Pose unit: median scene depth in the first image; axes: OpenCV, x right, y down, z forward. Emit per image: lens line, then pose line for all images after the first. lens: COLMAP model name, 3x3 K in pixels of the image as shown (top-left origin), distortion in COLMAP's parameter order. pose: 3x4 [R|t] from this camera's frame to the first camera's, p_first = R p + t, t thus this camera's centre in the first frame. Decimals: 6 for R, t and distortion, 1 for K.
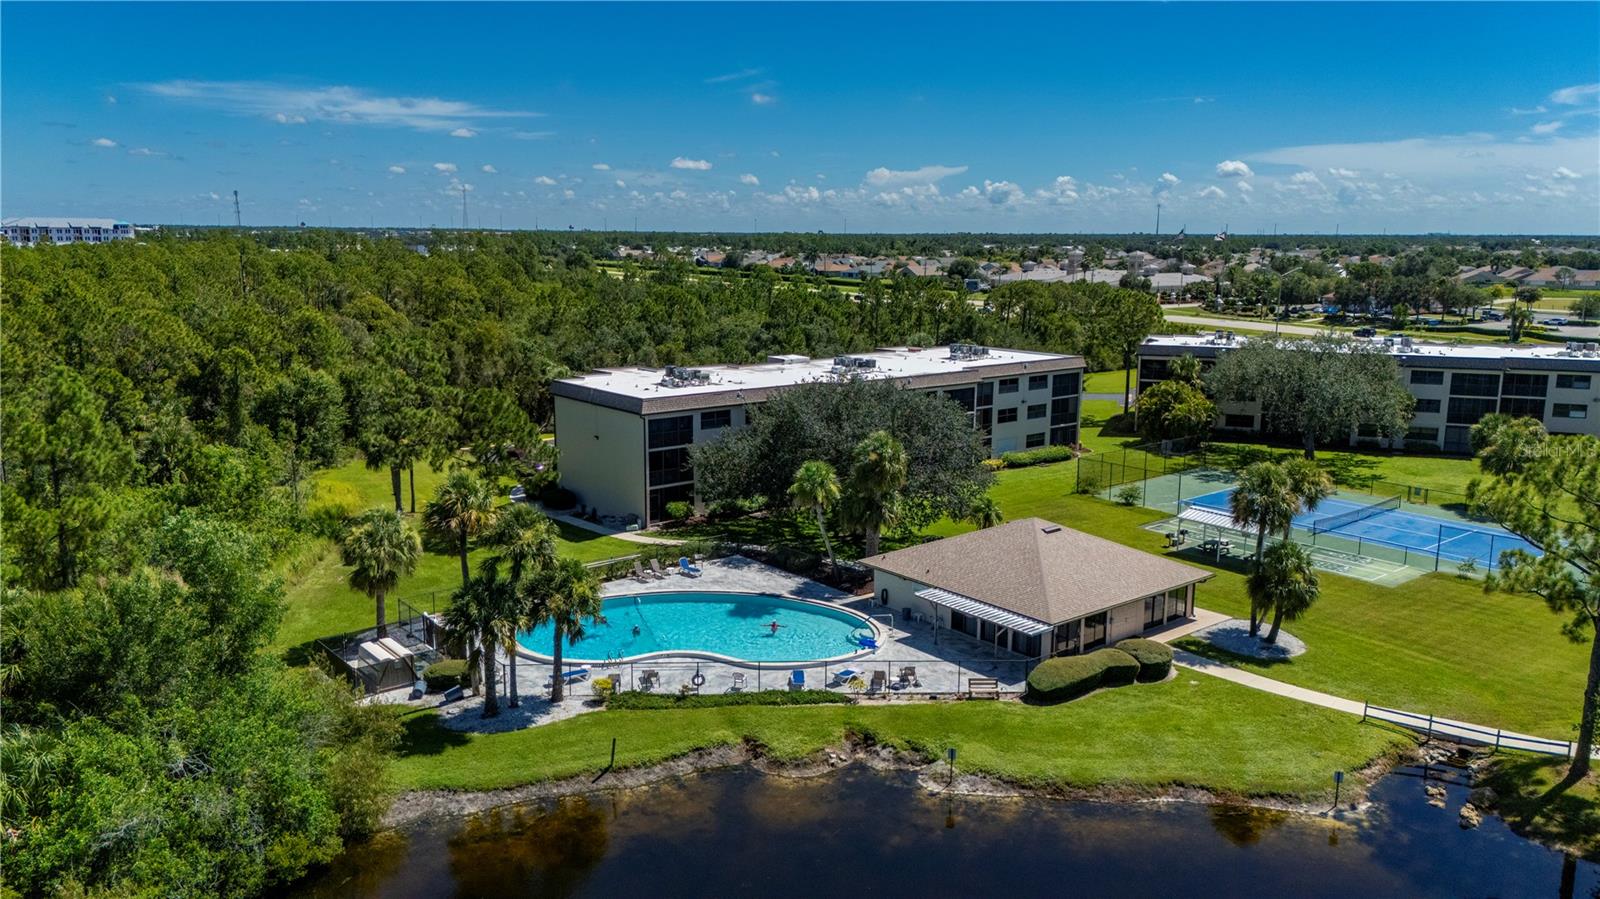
lens RADIAL K [[1170.4, 0, 794.1], [0, 1170.4, 439.7], [0, 0, 1]] dist [0.087173, -0.088960]
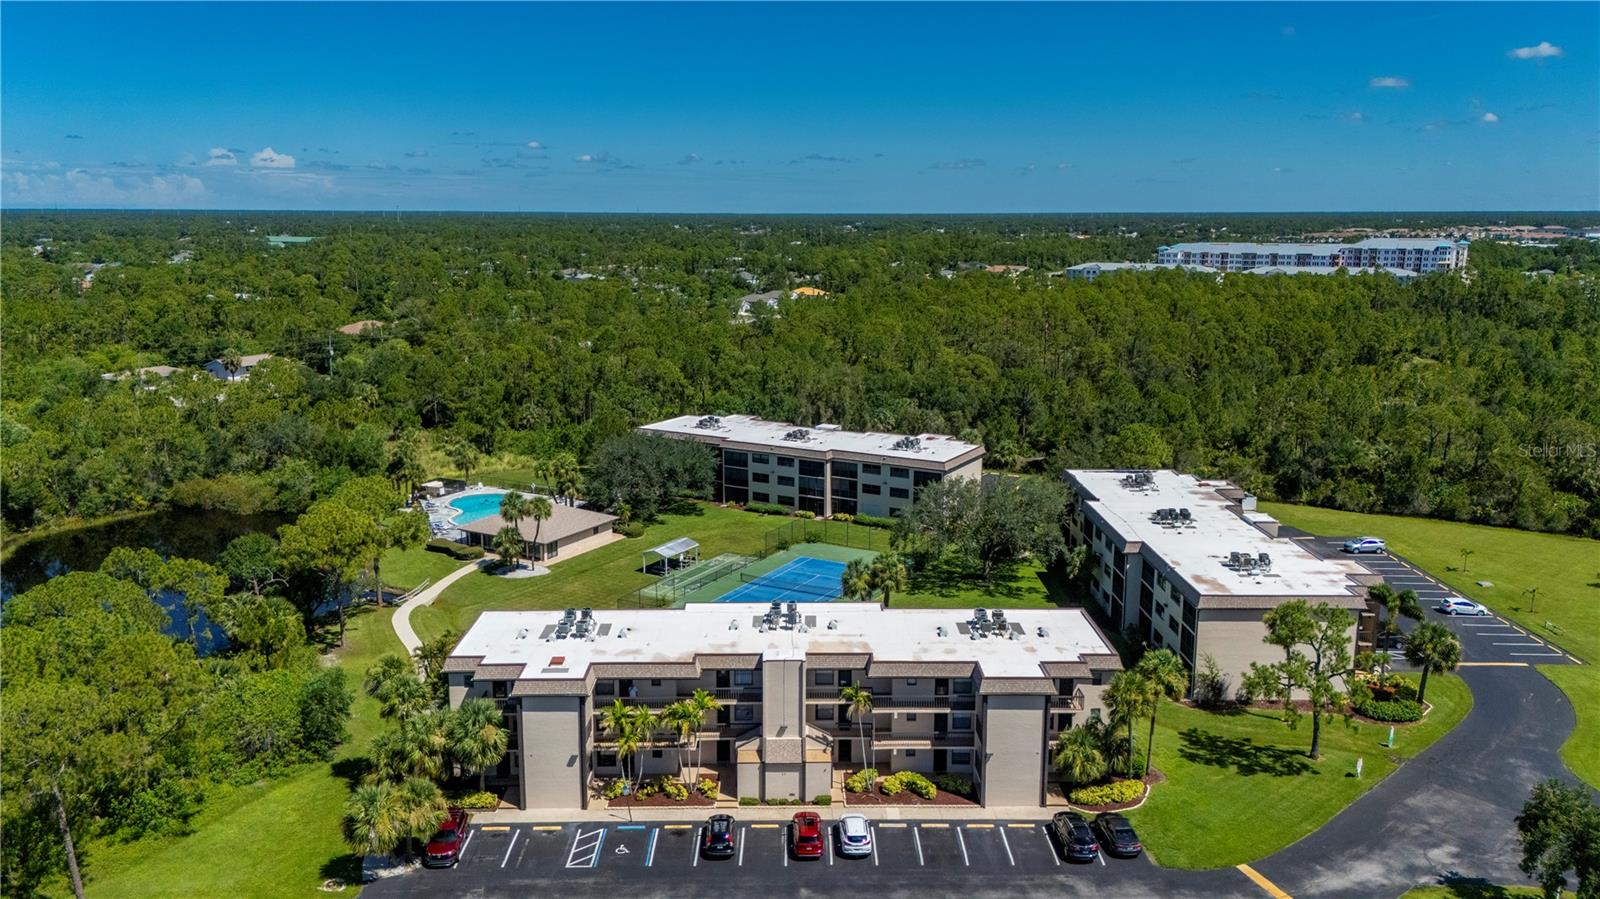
lens RADIAL K [[1196.4, 0, 800.0], [0, 1196.4, 449.5], [0, 0, 1]] dist [0.064708, -0.052089]
pose [[0.353759, 0.176328, -0.918565, 2.608725], [-0.161260, 0.978862, 0.125798, -0.418531], [0.921330, 0.103625, 0.374716, 0.639955]]
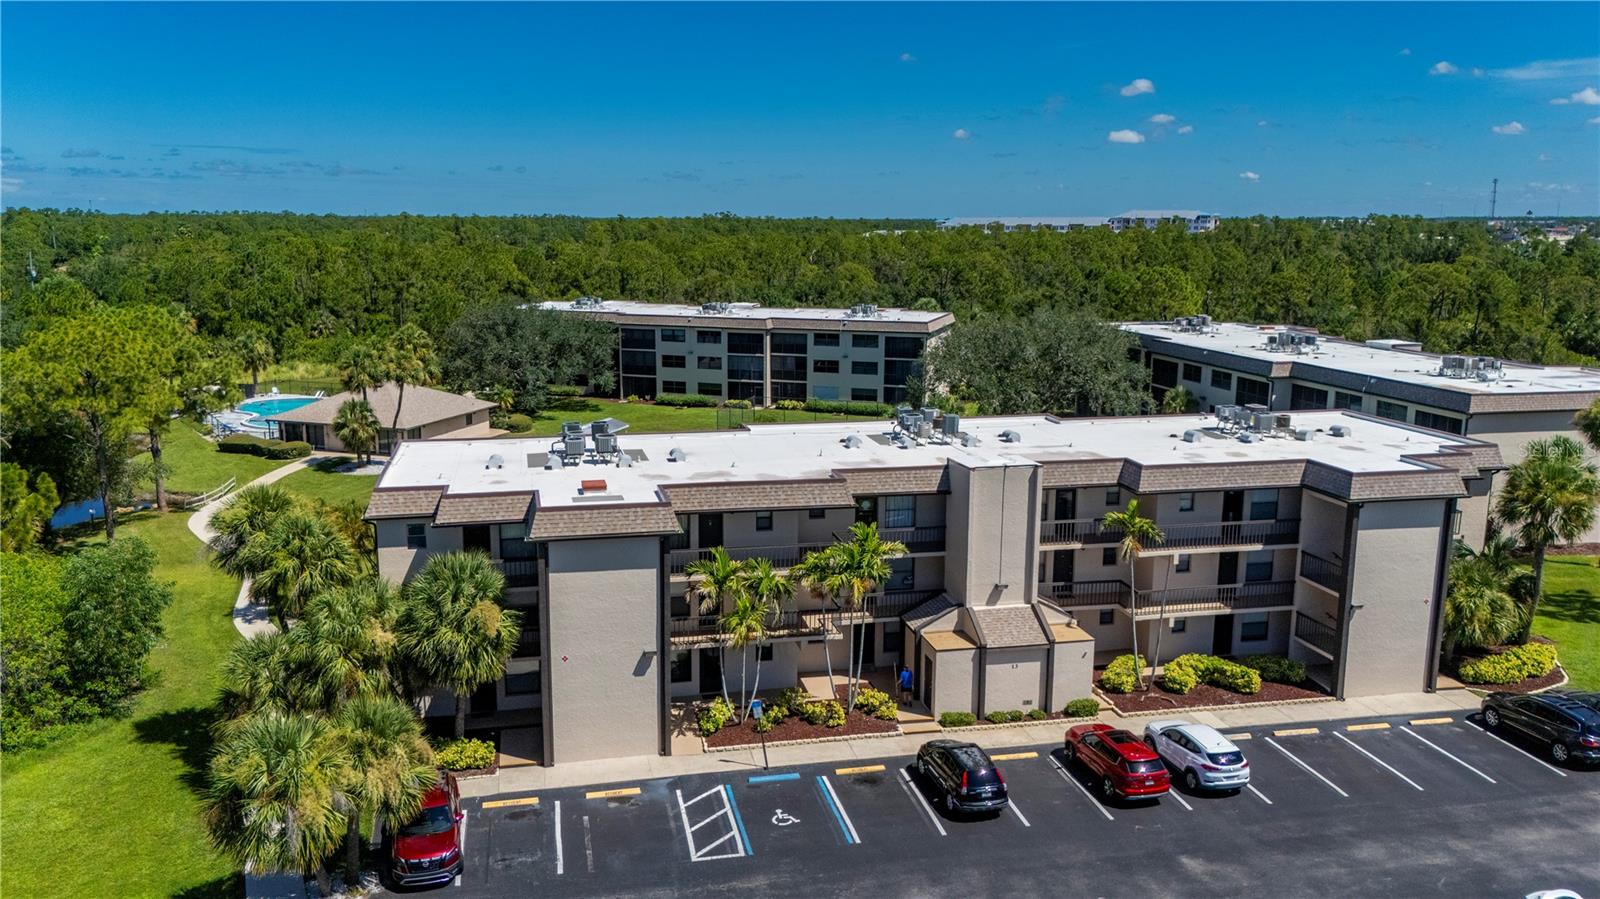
lens RADIAL K [[1189.8, 0, 773.2], [0, 1189.8, 453.3], [0, 0, 1]] dist [0.086087, -0.100418]
pose [[0.525258, 0.157538, -0.836233, 1.948827], [-0.147239, 0.984717, 0.093026, -0.064945], [0.838108, 0.074264, 0.540426, 0.621077]]
